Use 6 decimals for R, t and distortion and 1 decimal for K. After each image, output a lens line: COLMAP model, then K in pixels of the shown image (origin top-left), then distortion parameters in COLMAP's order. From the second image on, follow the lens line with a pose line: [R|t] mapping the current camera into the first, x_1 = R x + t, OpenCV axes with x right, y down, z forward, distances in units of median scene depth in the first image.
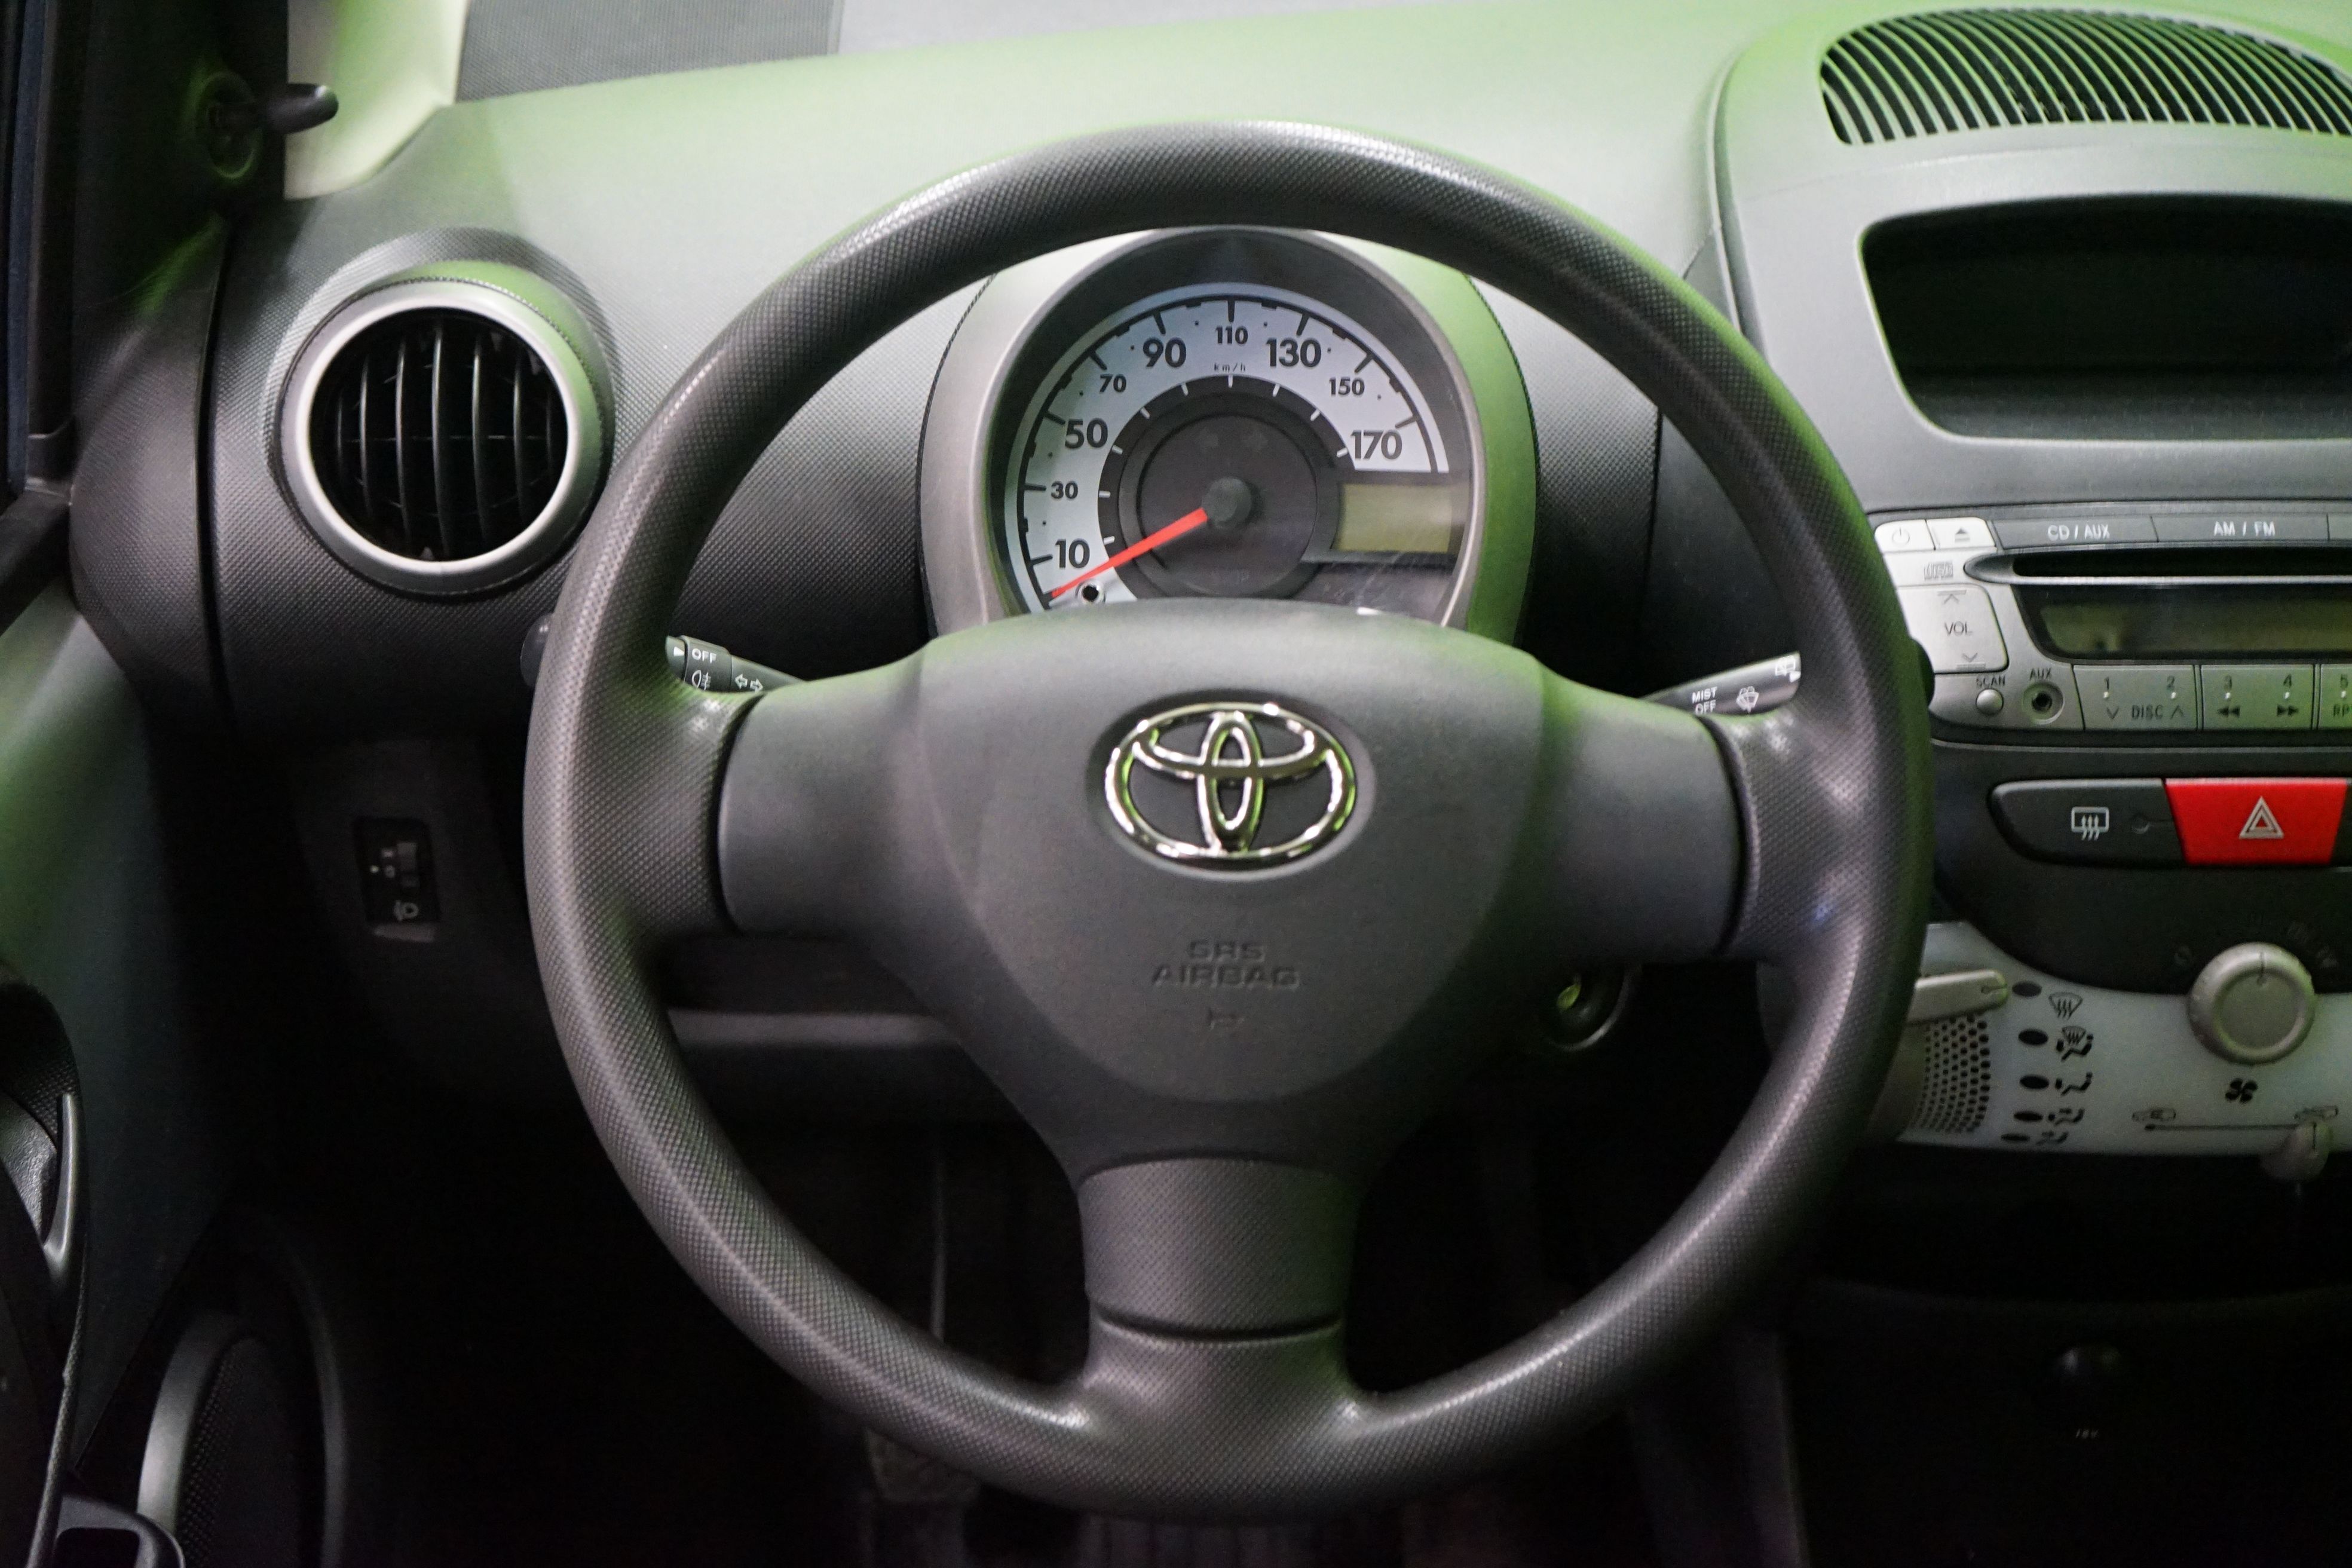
lens RADIAL K [[3495.3, 0, 1177.5], [0, 3495.3, 777.5], [0, 0, 1]] dist [-0.042428, 0.000000]
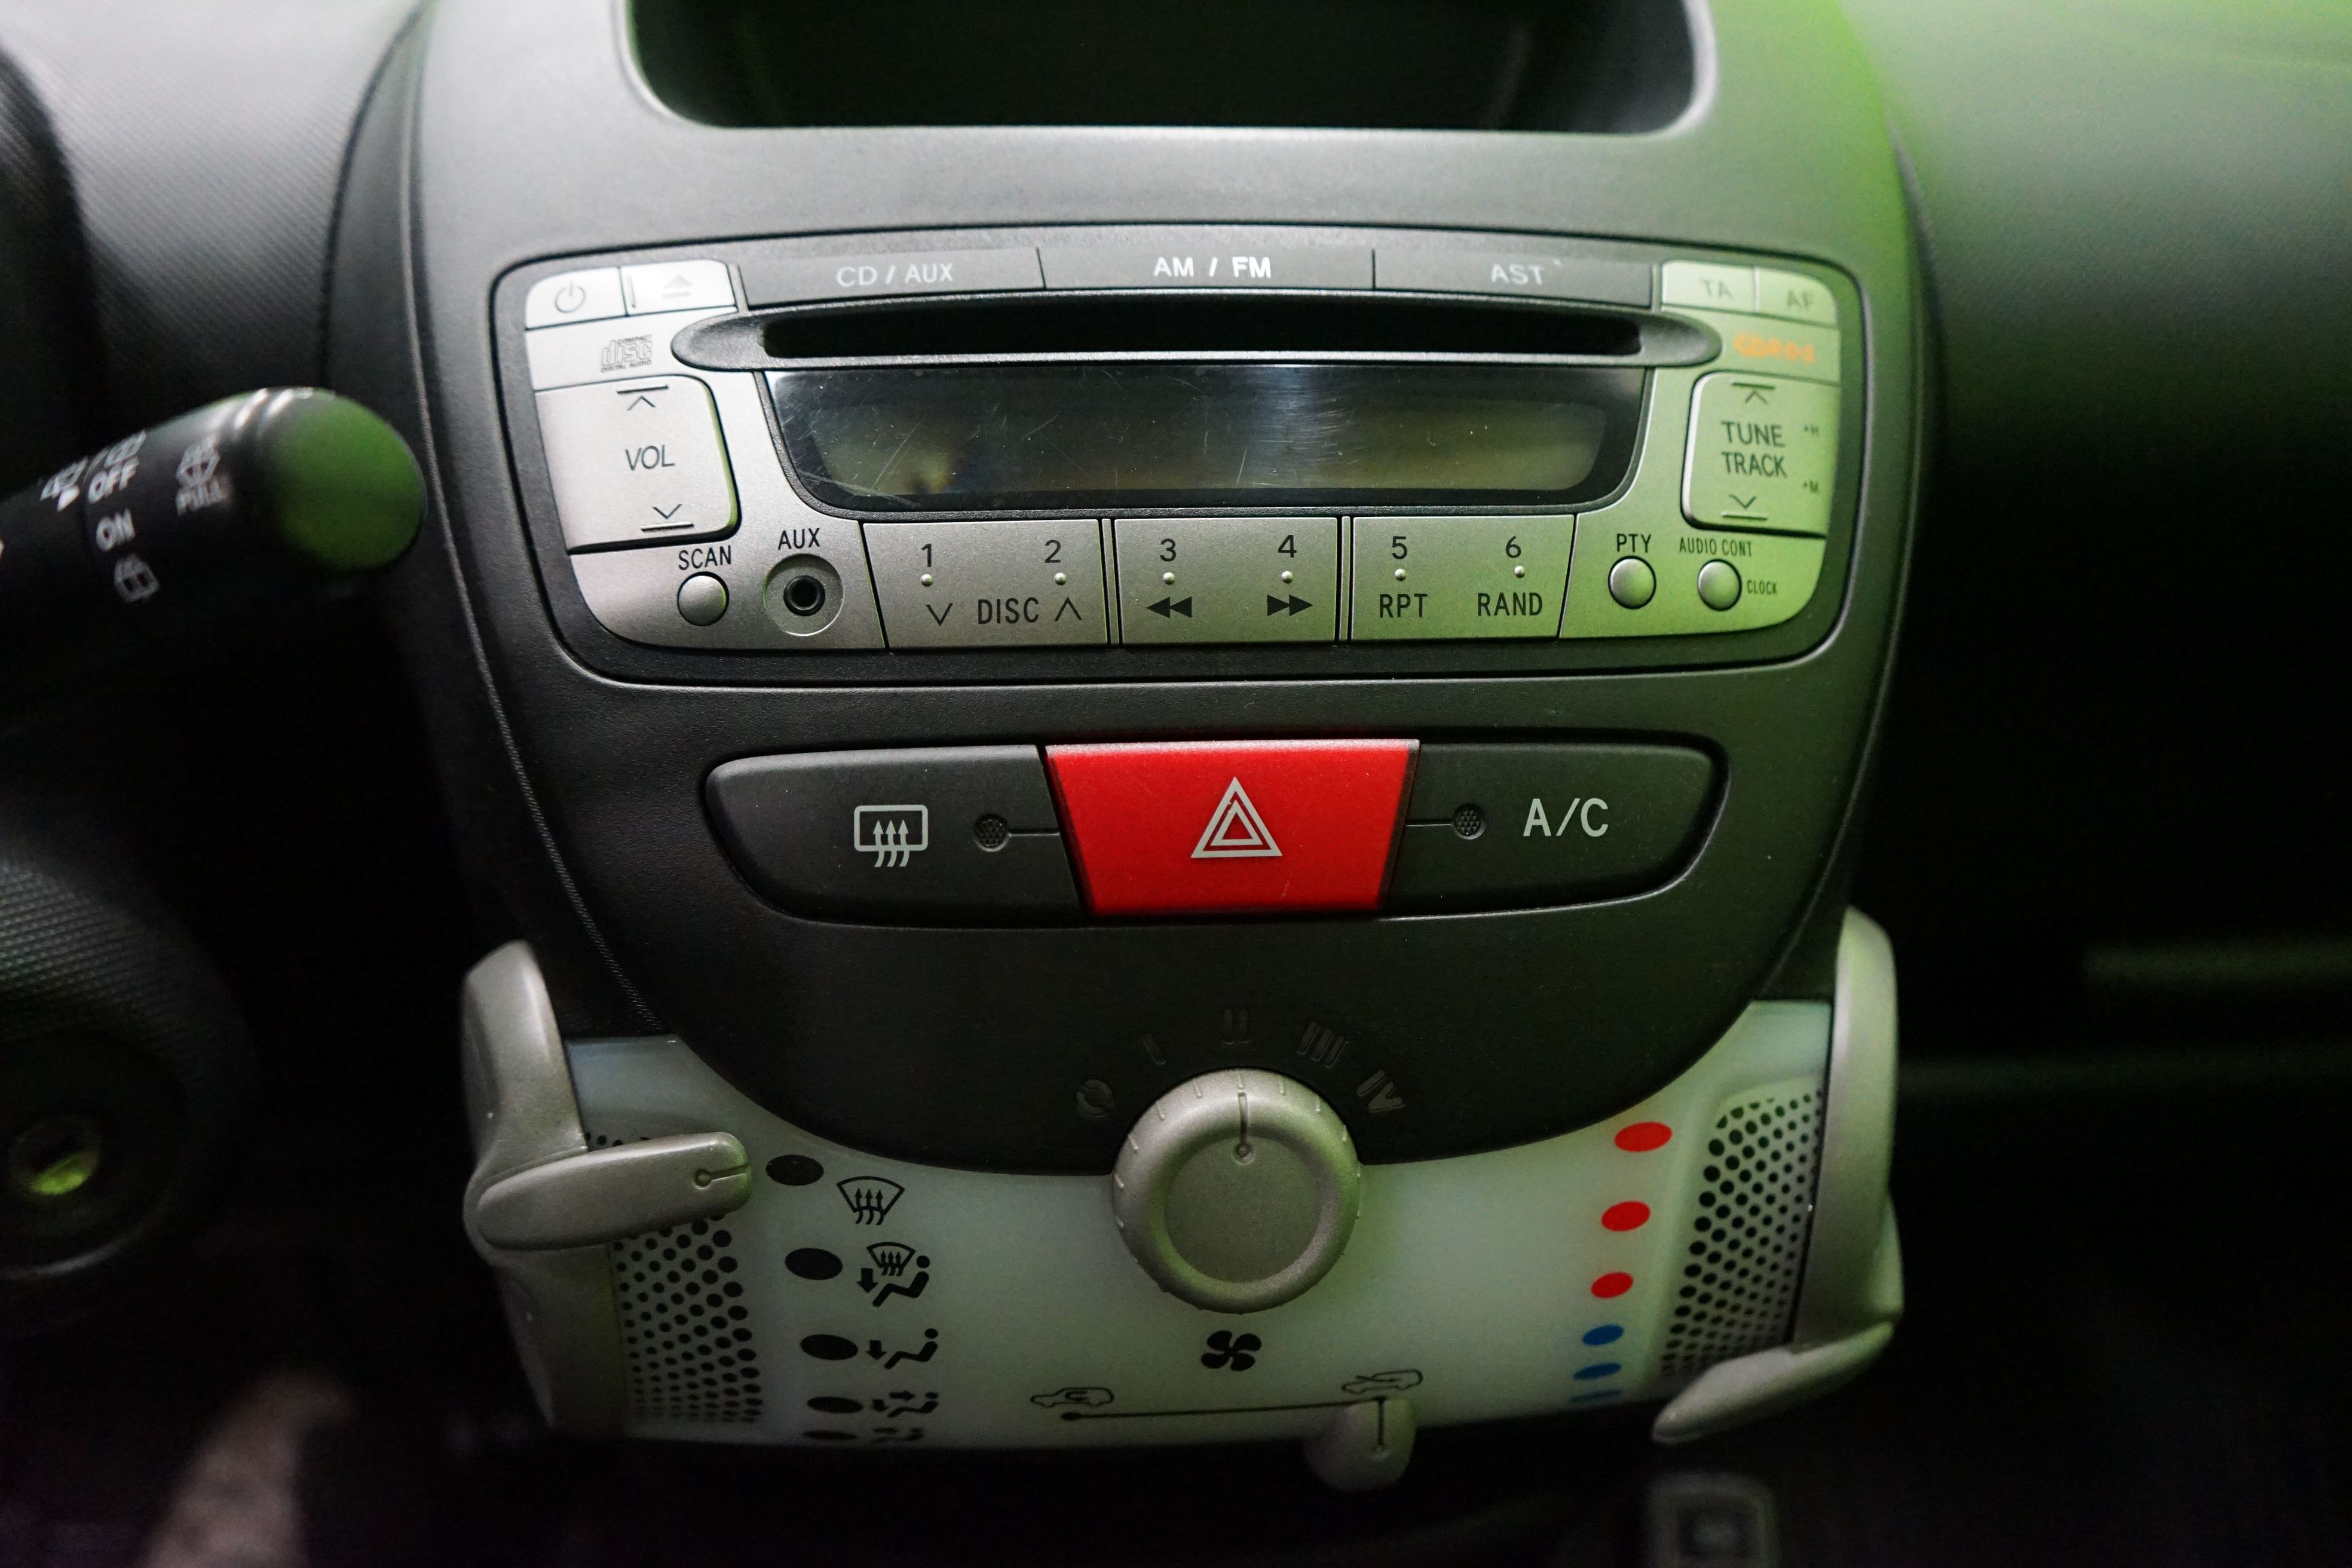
lens RADIAL K [[1901.3, 0, 1174.8], [0, 1901.3, 798.2], [0, 0, 1]] dist [-0.005301, -0.001164]
pose [[0.996322, -0.016439, 0.084094, 0.277046], [0.018745, 0.999468, -0.026708, 0.015584], [-0.083610, 0.028186, 0.996100, 0.723051]]
